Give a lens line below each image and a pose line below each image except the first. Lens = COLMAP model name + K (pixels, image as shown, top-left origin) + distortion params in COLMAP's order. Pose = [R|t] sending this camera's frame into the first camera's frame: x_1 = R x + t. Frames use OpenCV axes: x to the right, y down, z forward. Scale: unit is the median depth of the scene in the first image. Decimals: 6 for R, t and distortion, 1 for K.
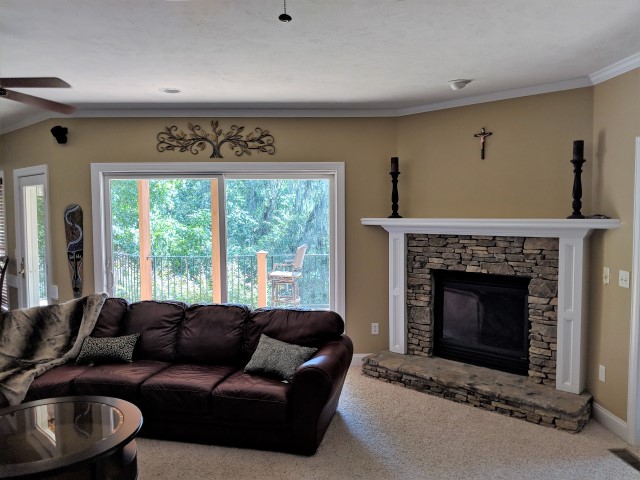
lens RADIAL K [[517.7, 0, 318.9], [0, 517.7, 239.4], [0, 0, 1]] dist [0.001804, -0.019762]
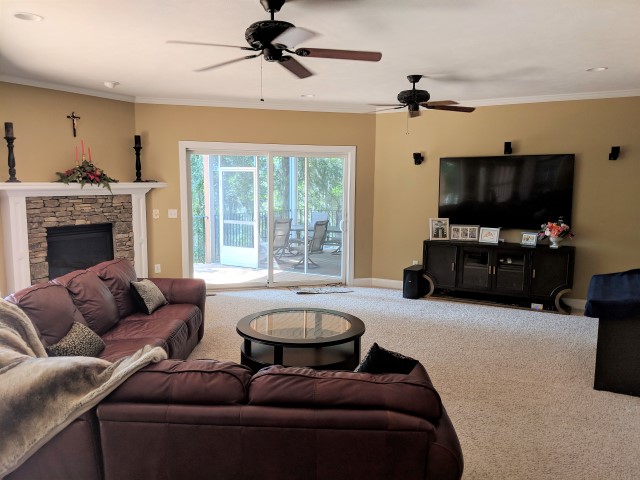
lens RADIAL K [[517.7, 0, 319.1], [0, 517.7, 241.2], [0, 0, 1]] dist [0.001804, -0.019762]
pose [[-0.279256, -0.100507, 0.954942, -1.109035], [0.053362, 0.991346, 0.119944, -0.018450], [-0.958733, 0.084453, -0.271476, 0.785479]]
